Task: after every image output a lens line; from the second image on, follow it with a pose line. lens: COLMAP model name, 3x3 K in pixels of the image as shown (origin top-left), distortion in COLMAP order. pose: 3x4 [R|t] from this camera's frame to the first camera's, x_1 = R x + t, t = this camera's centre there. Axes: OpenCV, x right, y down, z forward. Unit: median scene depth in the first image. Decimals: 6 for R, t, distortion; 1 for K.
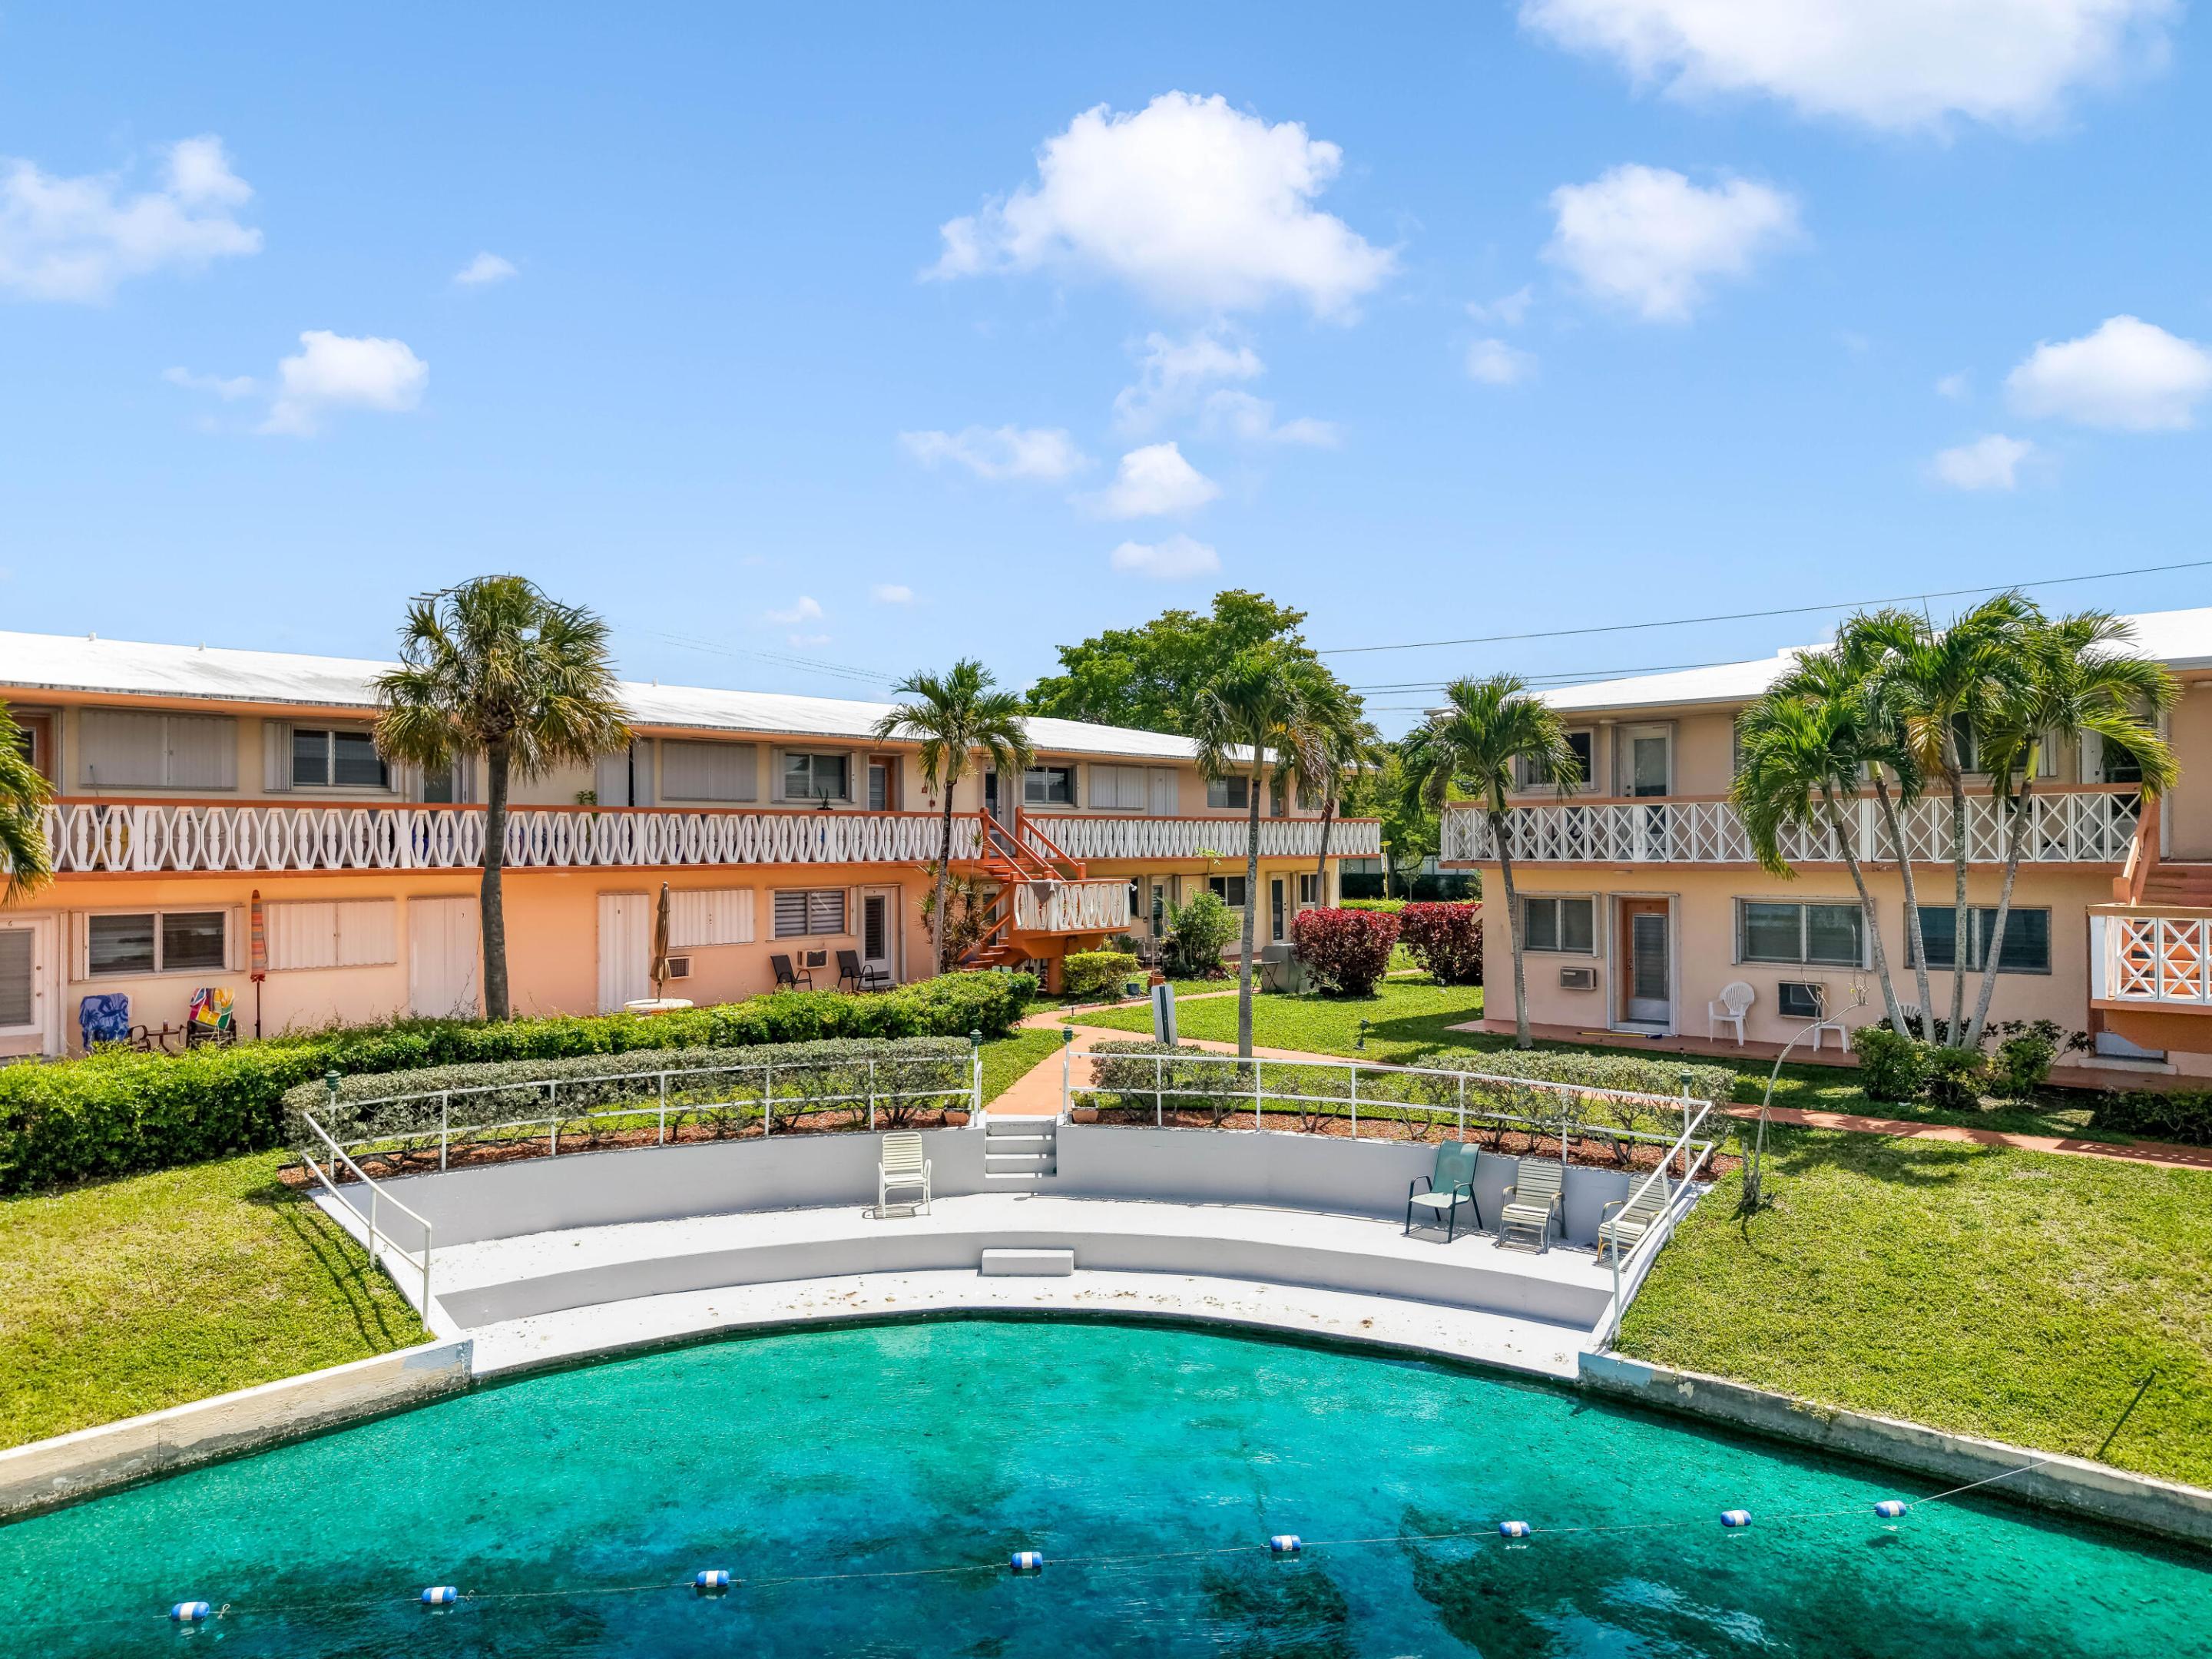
lens RADIAL K [[1505.0, 0, 1106.0], [0, 1505.0, 829.5], [0, 0, 1]] dist [0.000666, -0.004048]
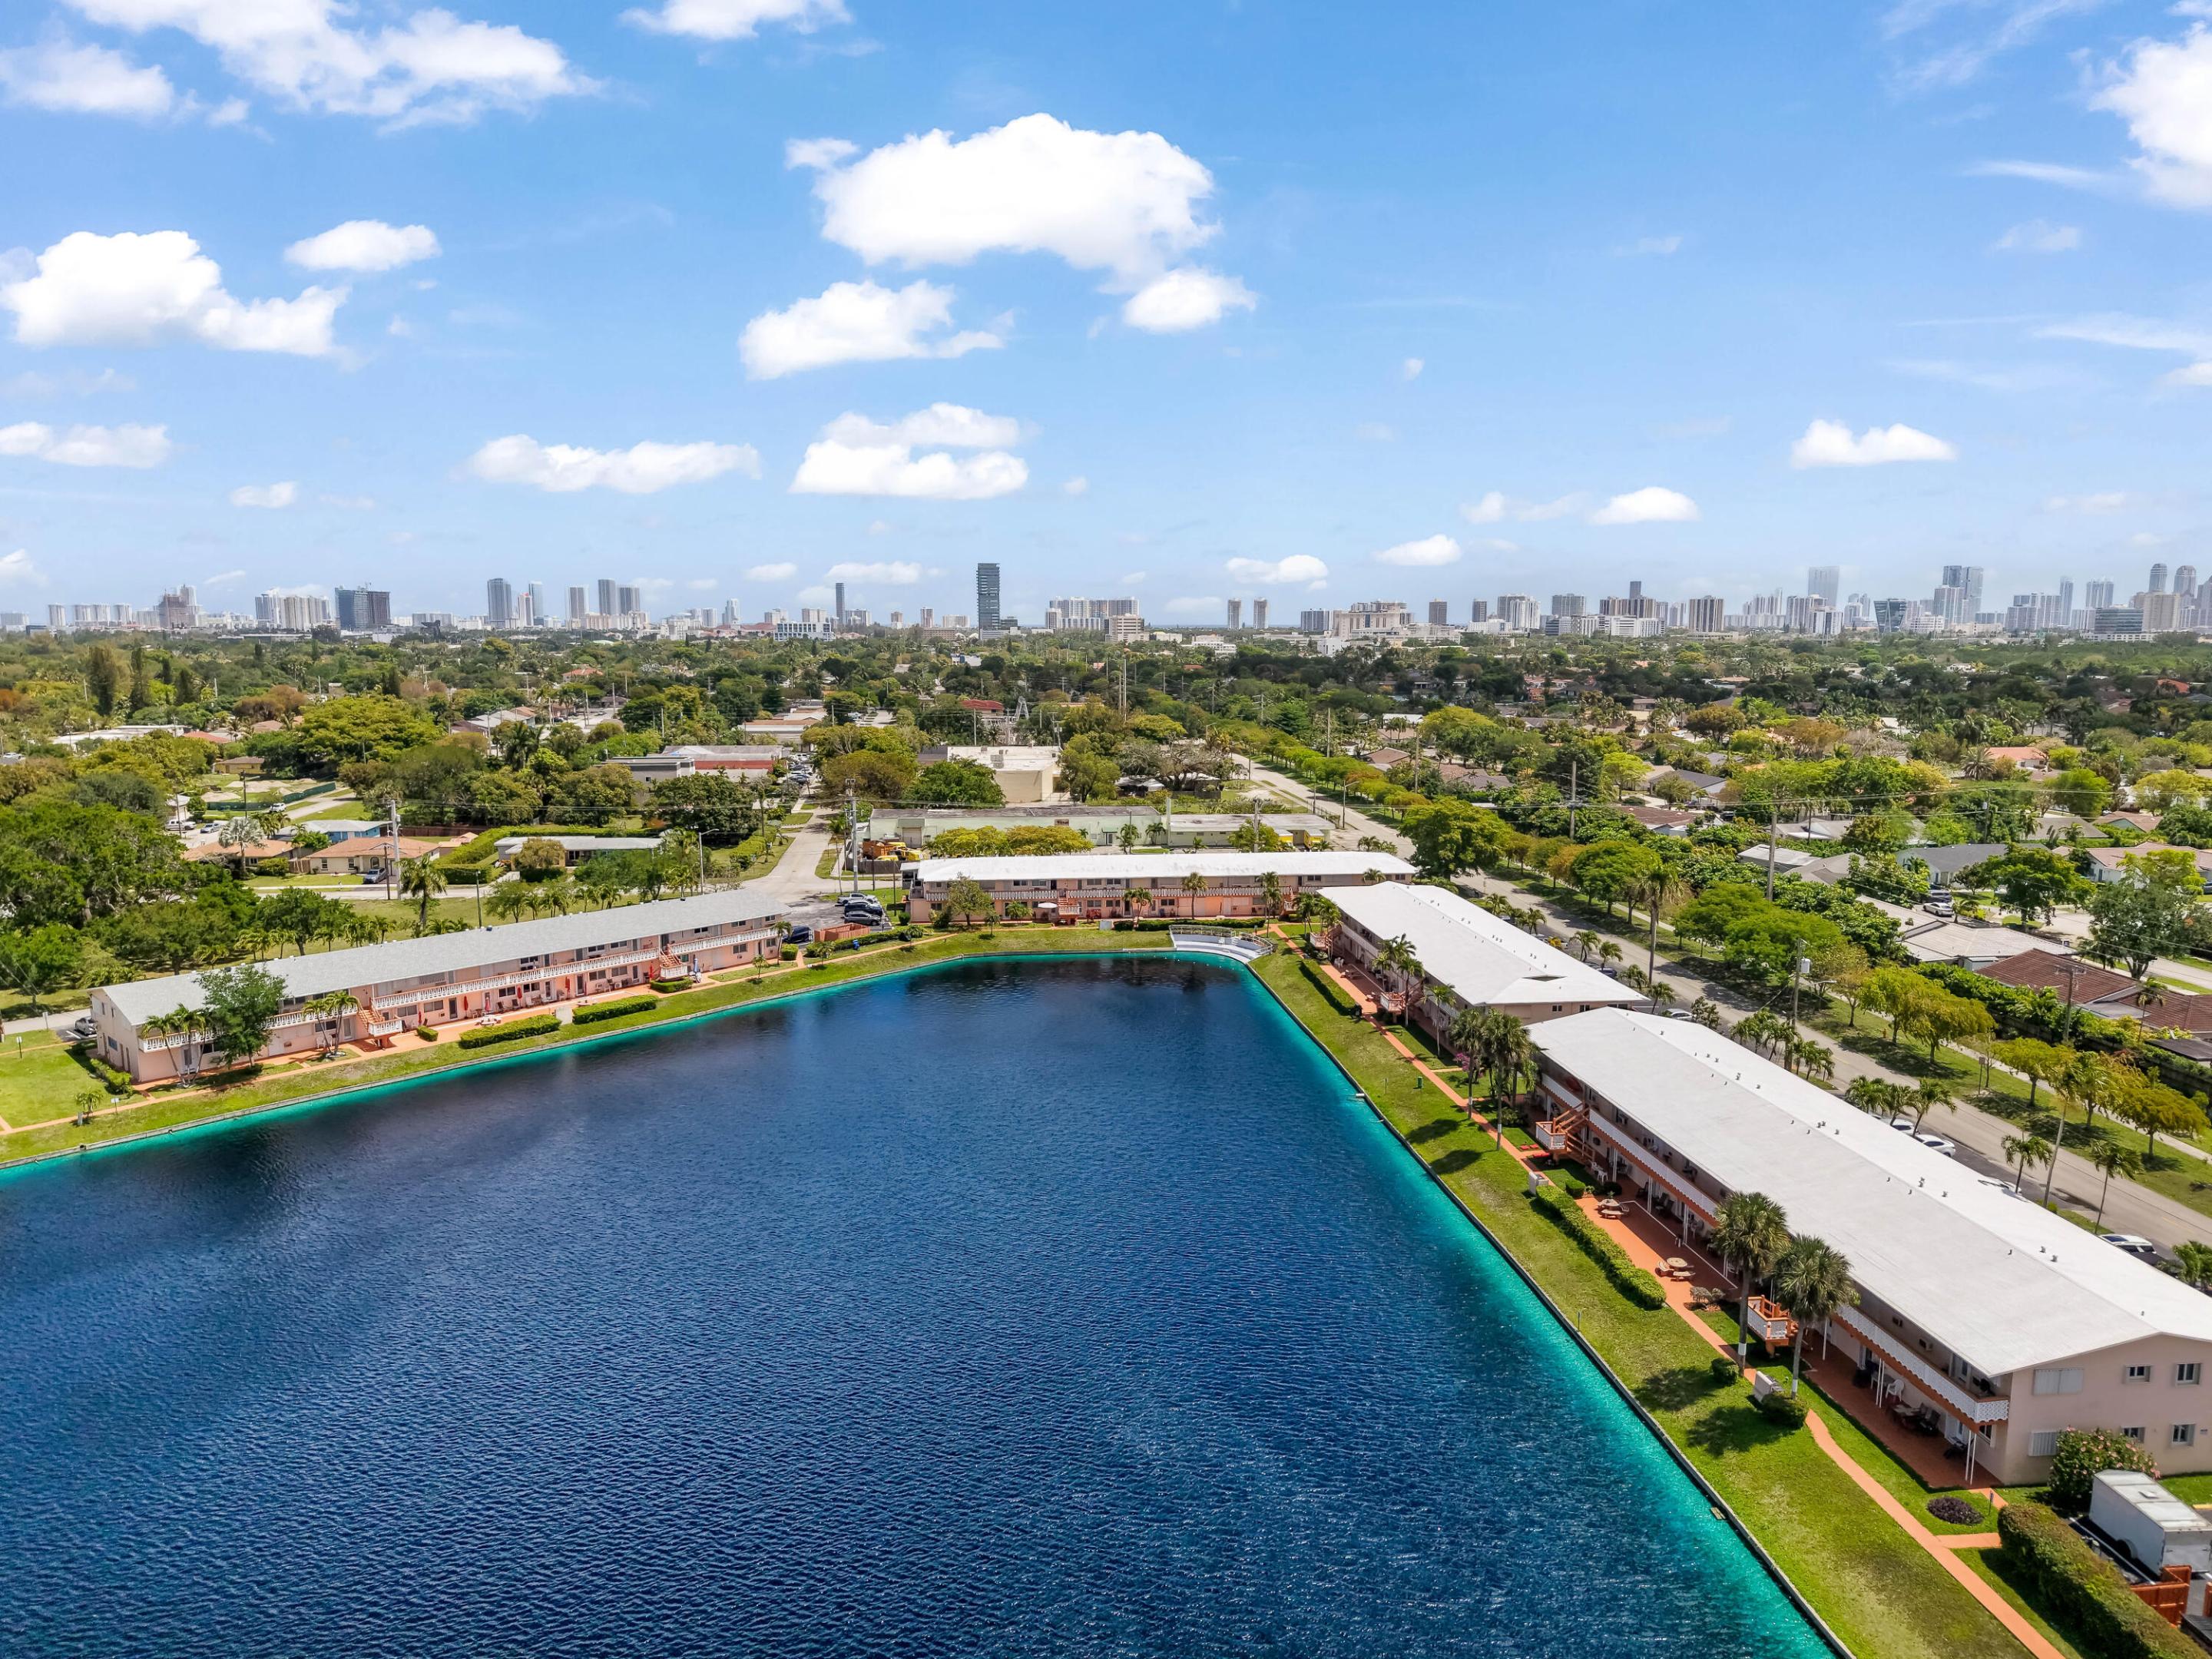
lens RADIAL K [[1505.0, 0, 1106.0], [0, 1505.0, 829.5], [0, 0, 1]] dist [0.000666, -0.004048]
pose [[0.746584, 0.098458, -0.657965, 4.903829], [0.001611, 0.988718, 0.149780, -1.692484], [0.665289, -0.112884, 0.738002, -5.741742]]
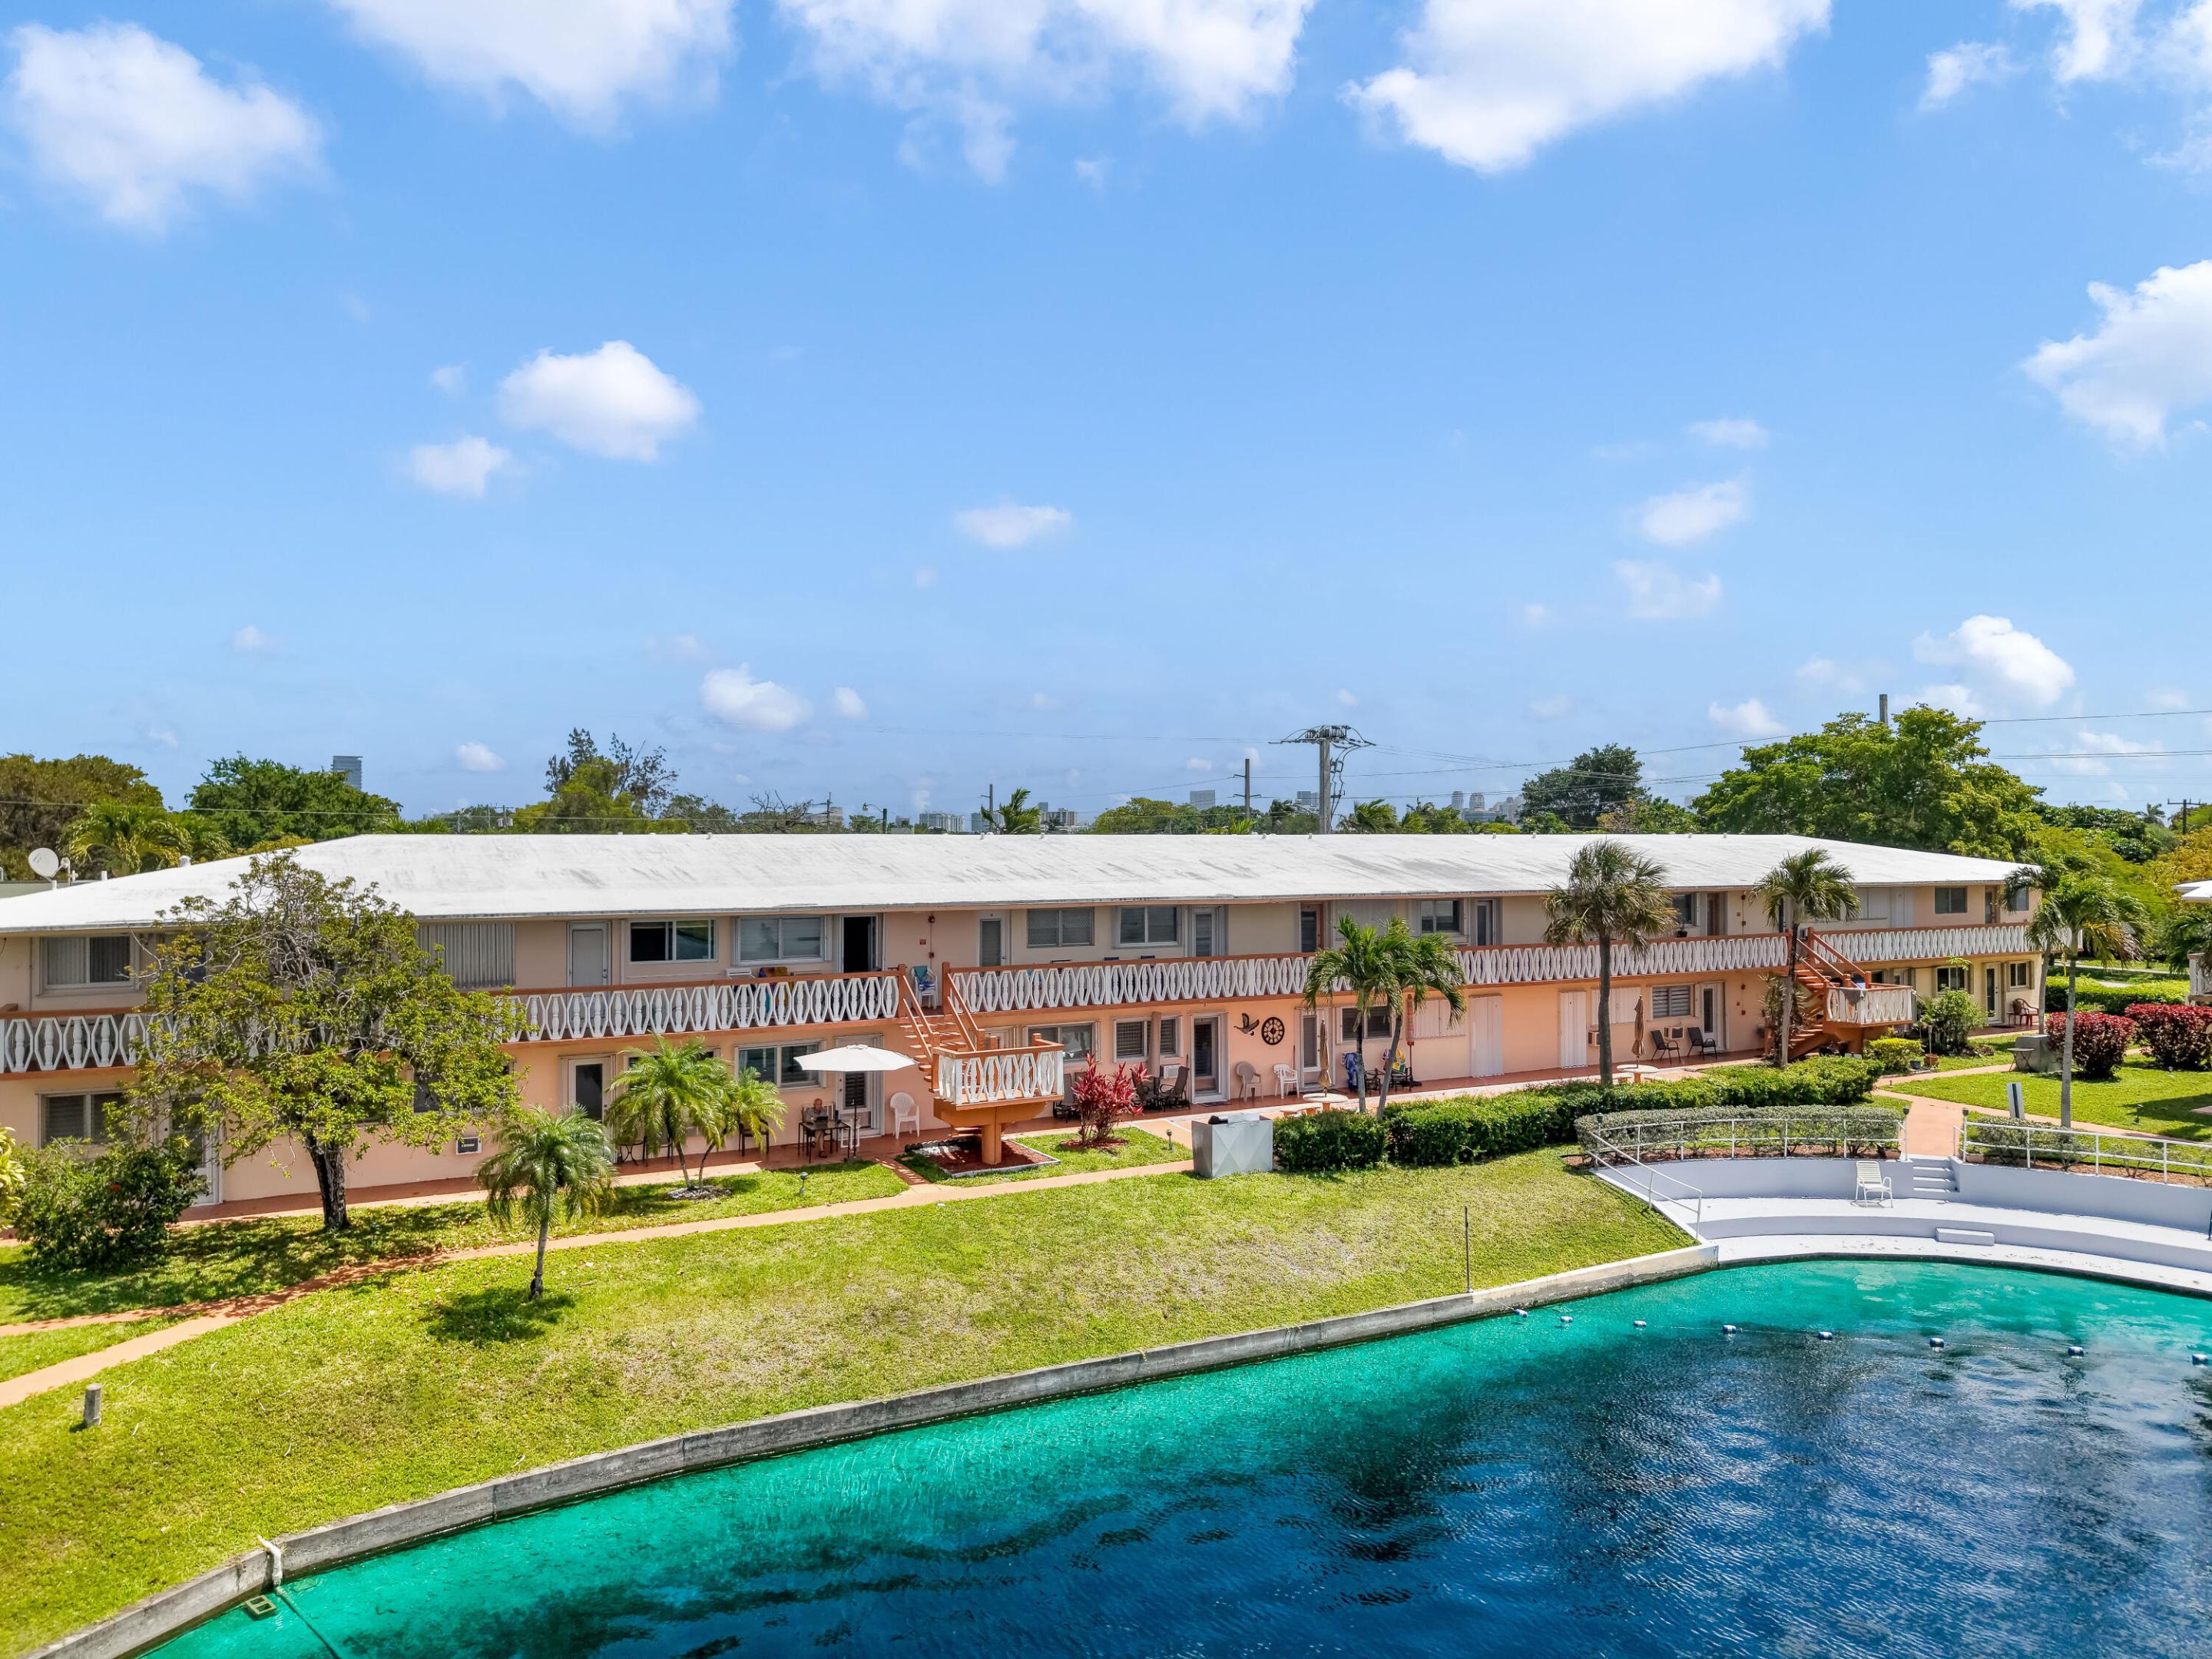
lens RADIAL K [[1505.0, 0, 1106.0], [0, 1505.0, 829.5], [0, 0, 1]] dist [0.000666, -0.004048]
pose [[0.944663, 0.000019, -0.328043, -0.353014], [-0.000257, 1.000000, -0.000682, -0.169024], [0.328043, 0.000729, 0.944663, -0.872136]]
